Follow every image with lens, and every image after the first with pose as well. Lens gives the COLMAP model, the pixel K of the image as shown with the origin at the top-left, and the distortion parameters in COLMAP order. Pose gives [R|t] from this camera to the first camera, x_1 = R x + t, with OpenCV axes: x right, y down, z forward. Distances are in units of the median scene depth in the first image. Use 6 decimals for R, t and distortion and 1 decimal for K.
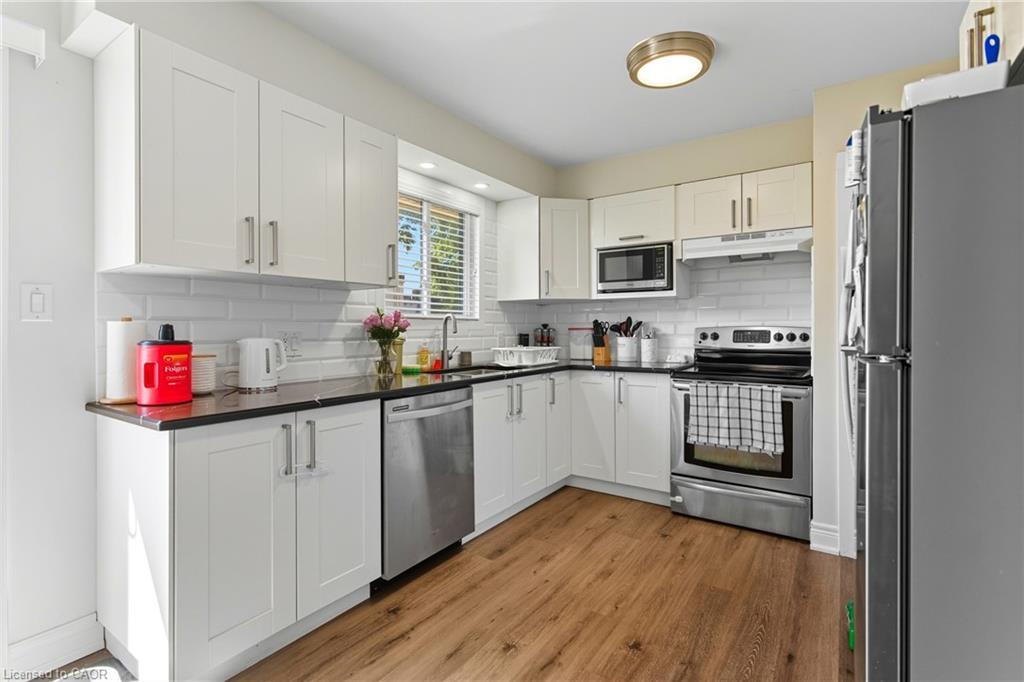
lens RADIAL K [[471.1, 0, 513.1], [0, 471.1, 335.2], [0, 0, 1]] dist [-0.001029, 0.001383]
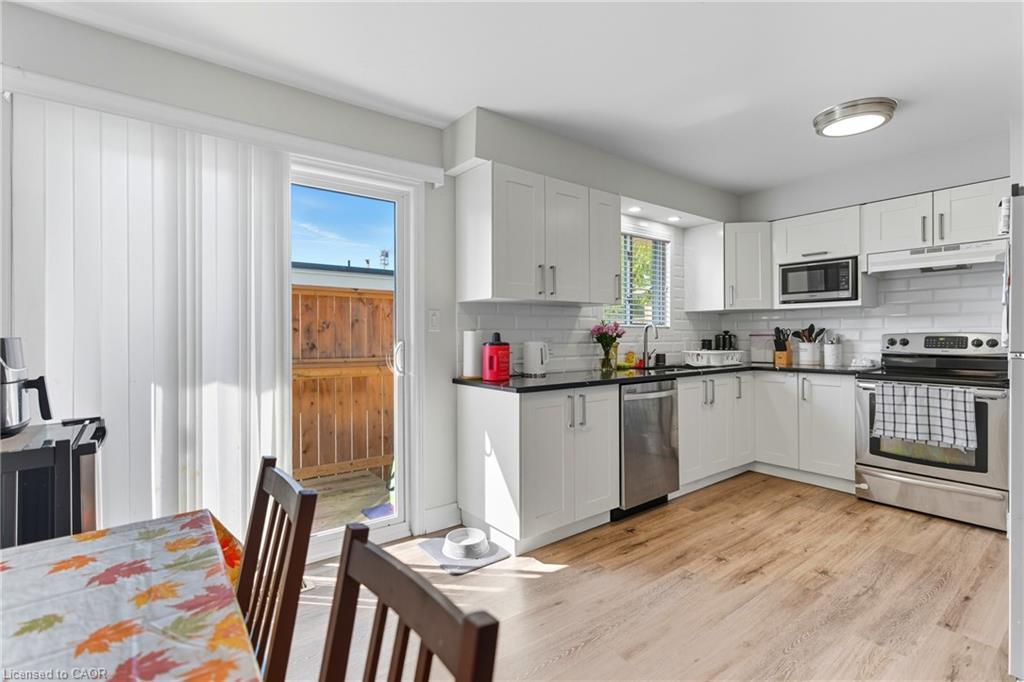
lens RADIAL K [[471.1, 0, 512.2], [0, 471.1, 337.8], [0, 0, 1]] dist [-0.001029, 0.001383]
pose [[0.952230, 0.001478, -0.305377, -0.119737], [-0.003880, 0.999966, -0.007259, 0.004957], [0.305356, 0.008097, 0.952204, -0.375661]]
